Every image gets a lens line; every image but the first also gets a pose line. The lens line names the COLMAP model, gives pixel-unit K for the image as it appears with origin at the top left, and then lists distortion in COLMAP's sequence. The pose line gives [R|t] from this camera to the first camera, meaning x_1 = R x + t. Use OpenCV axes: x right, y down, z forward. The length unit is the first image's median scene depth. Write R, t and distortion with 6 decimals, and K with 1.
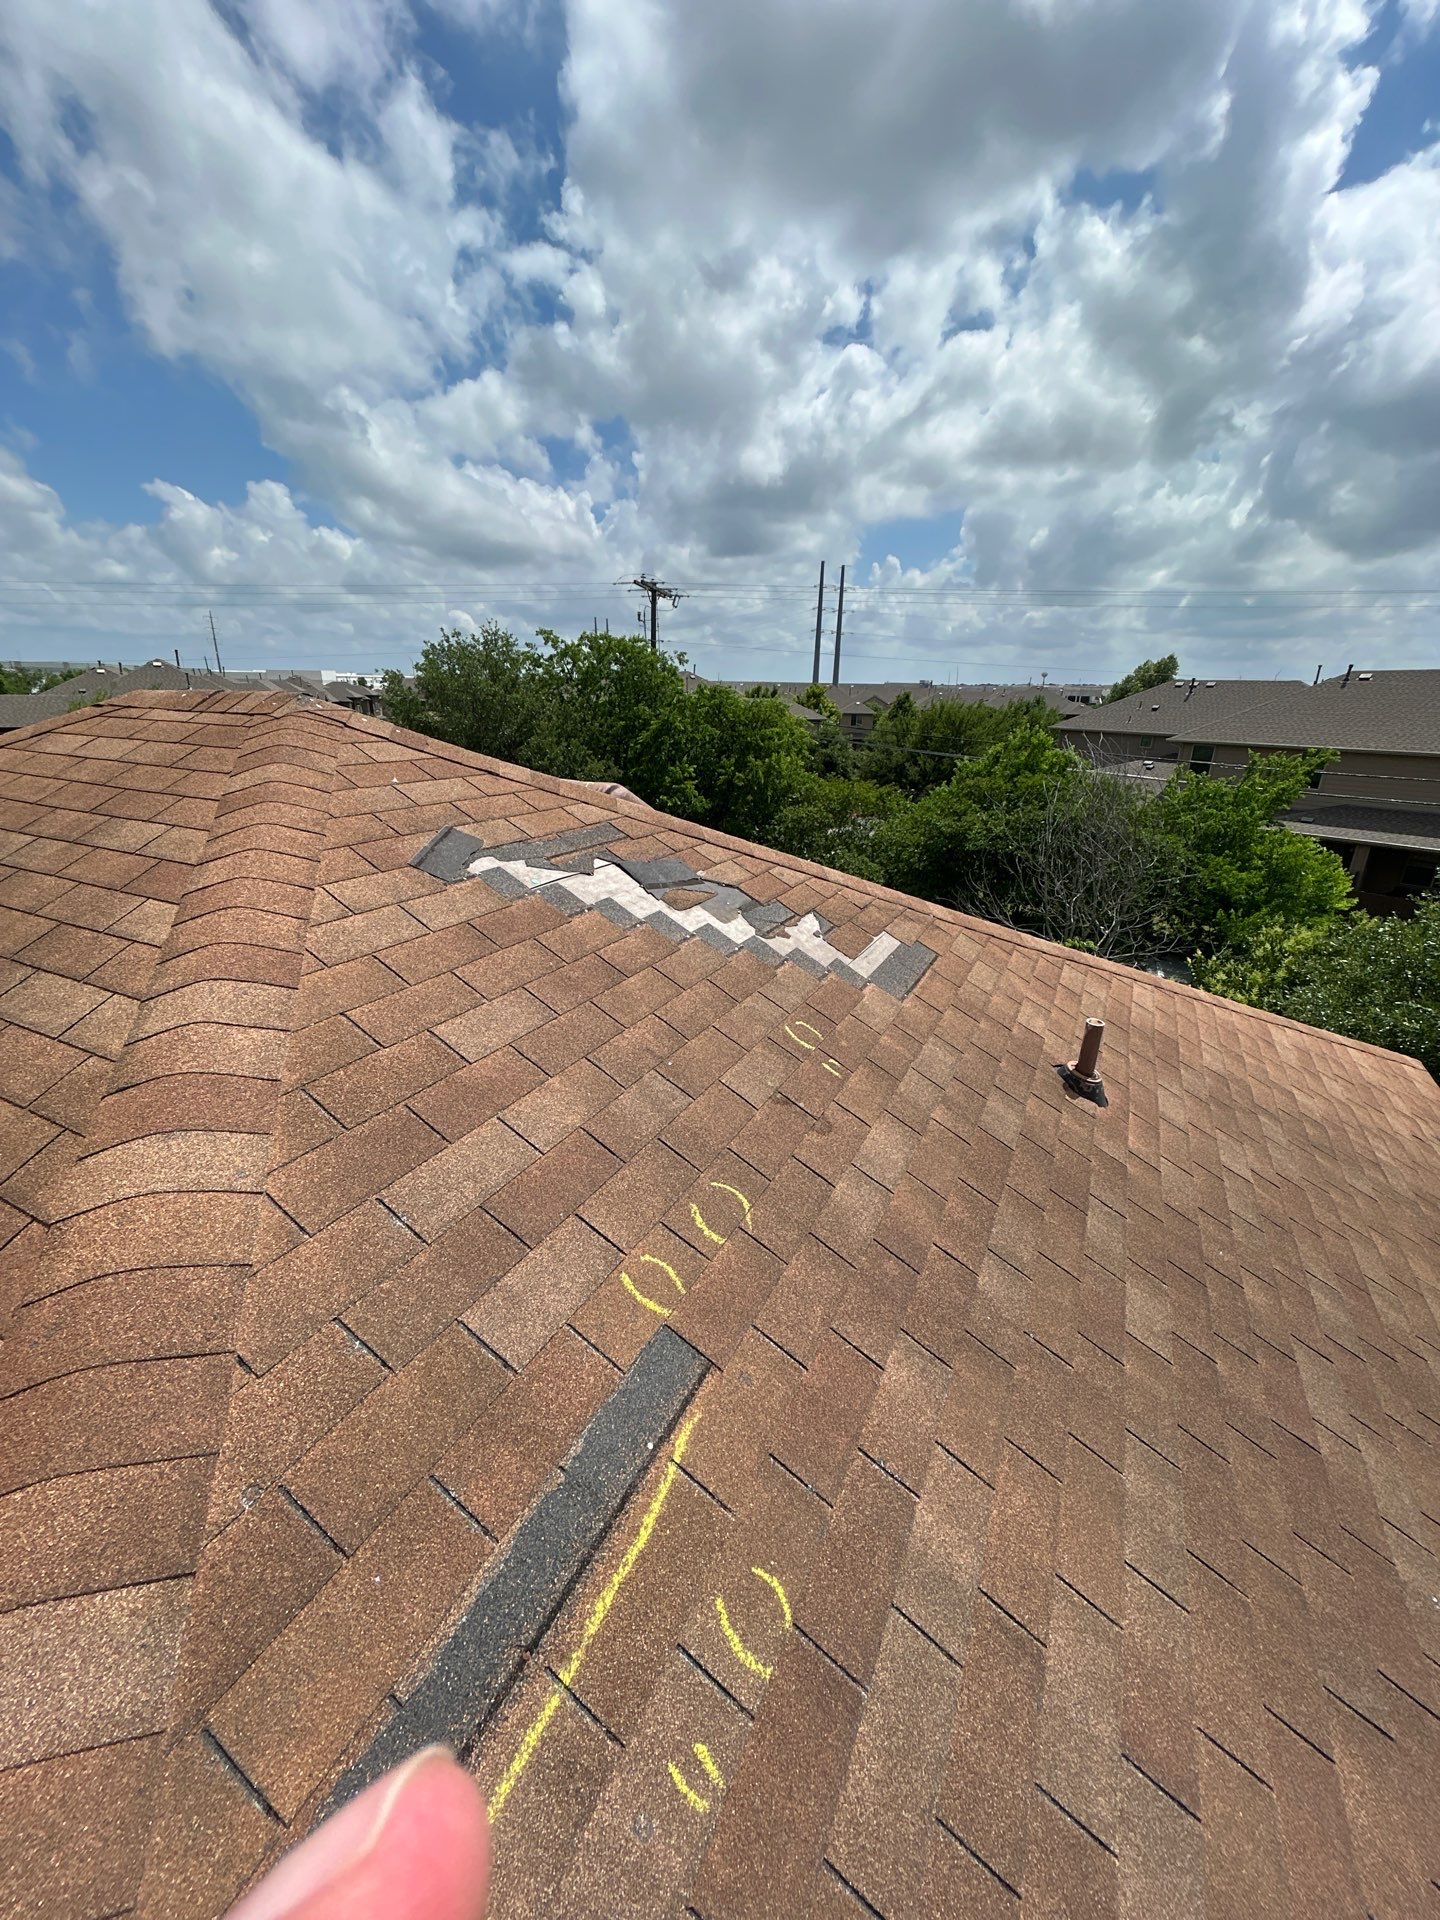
lens RADIAL K [[772.5, 0, 720.8], [0, 772.5, 963.0], [0, 0, 1]] dist [0.002907, 0.000552]
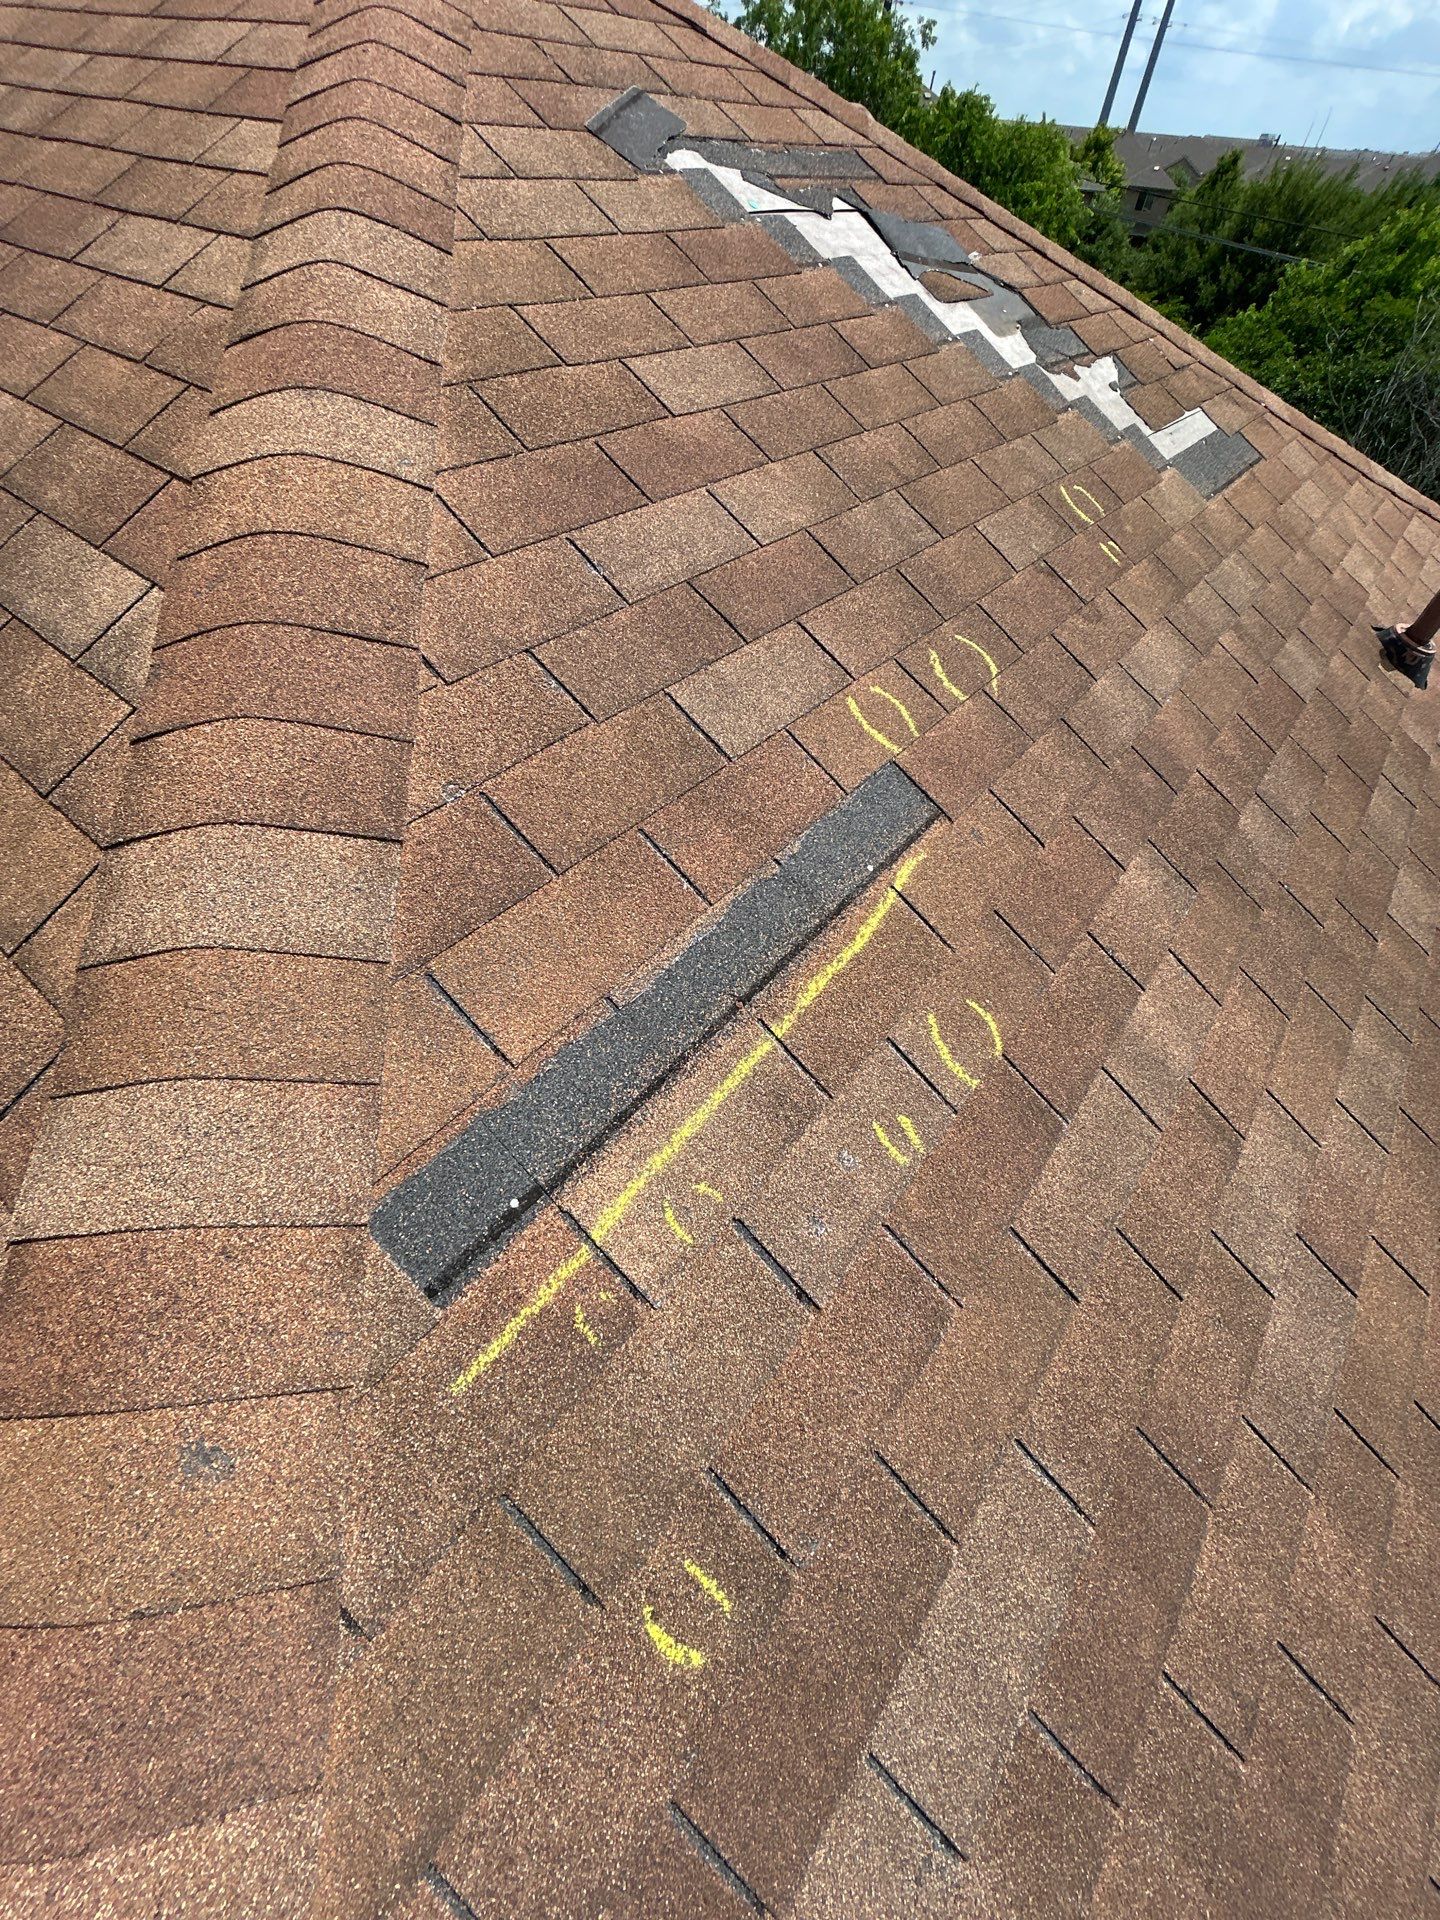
lens RADIAL K [[772.5, 0, 720.8], [0, 772.5, 963.0], [0, 0, 1]] dist [0.002907, 0.000552]
pose [[0.978699, 0.177121, -0.103814, -0.110136], [-0.110661, 0.881036, 0.459924, 0.252995], [0.172926, -0.438639, 0.881869, 0.118217]]
